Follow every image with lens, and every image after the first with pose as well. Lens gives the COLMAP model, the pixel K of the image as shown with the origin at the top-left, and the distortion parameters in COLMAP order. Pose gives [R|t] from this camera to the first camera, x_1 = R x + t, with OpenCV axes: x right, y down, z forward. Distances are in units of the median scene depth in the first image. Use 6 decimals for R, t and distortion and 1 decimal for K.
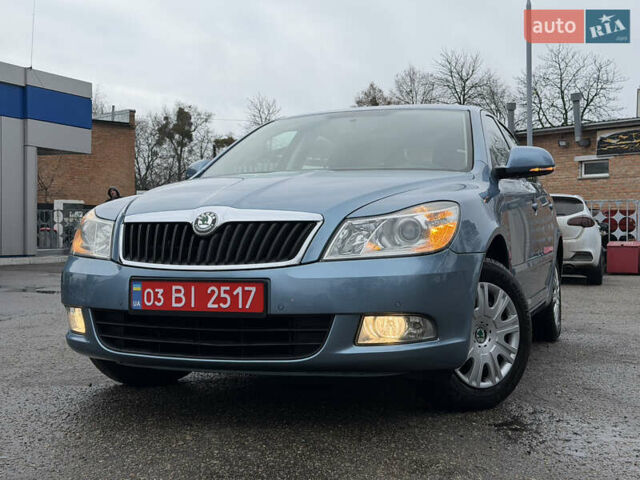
lens RADIAL K [[872.7, 0, 320.0], [0, 872.7, 240.0], [0, 0, 1]] dist [0.172554, -0.285282]
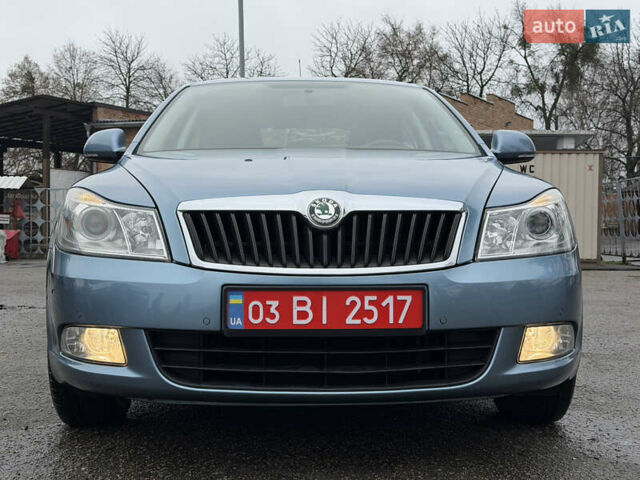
lens RADIAL K [[872.7, 0, 320.0], [0, 872.7, 240.0], [0, 0, 1]] dist [0.172554, -0.285282]
pose [[0.922509, -0.004377, 0.385951, -0.427228], [-0.001980, 0.999869, 0.016072, -0.007610], [-0.385971, -0.015590, 0.922379, 0.300368]]
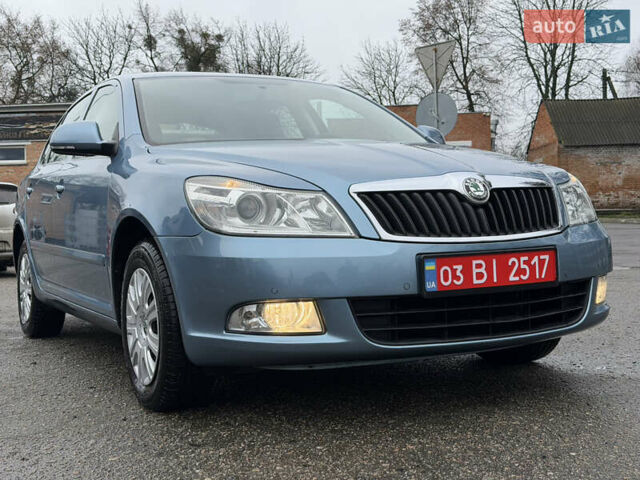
lens RADIAL K [[872.2, 0, 325.8], [0, 872.2, 237.8], [0, 0, 1]] dist [0.179828, -0.323316]
pose [[0.670206, -0.042833, 0.740938, -0.907073], [0.039377, 0.998979, 0.022132, 0.003946], [-0.741130, 0.014343, 0.671209, 0.507280]]
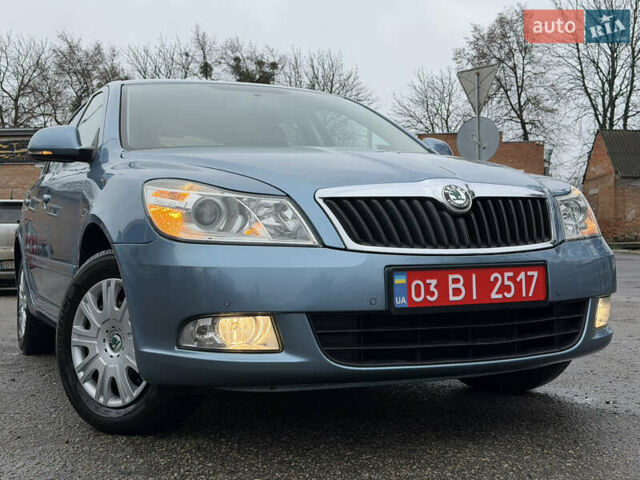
lens RADIAL K [[870.5, 0, 334.5], [0, 870.5, 239.9], [0, 0, 1]] dist [0.152405, -0.086990]
pose [[0.707787, -0.009317, 0.706365, -0.793627], [0.021571, 0.999732, -0.008428, 0.024459], [-0.706097, 0.021202, 0.707798, 0.499076]]
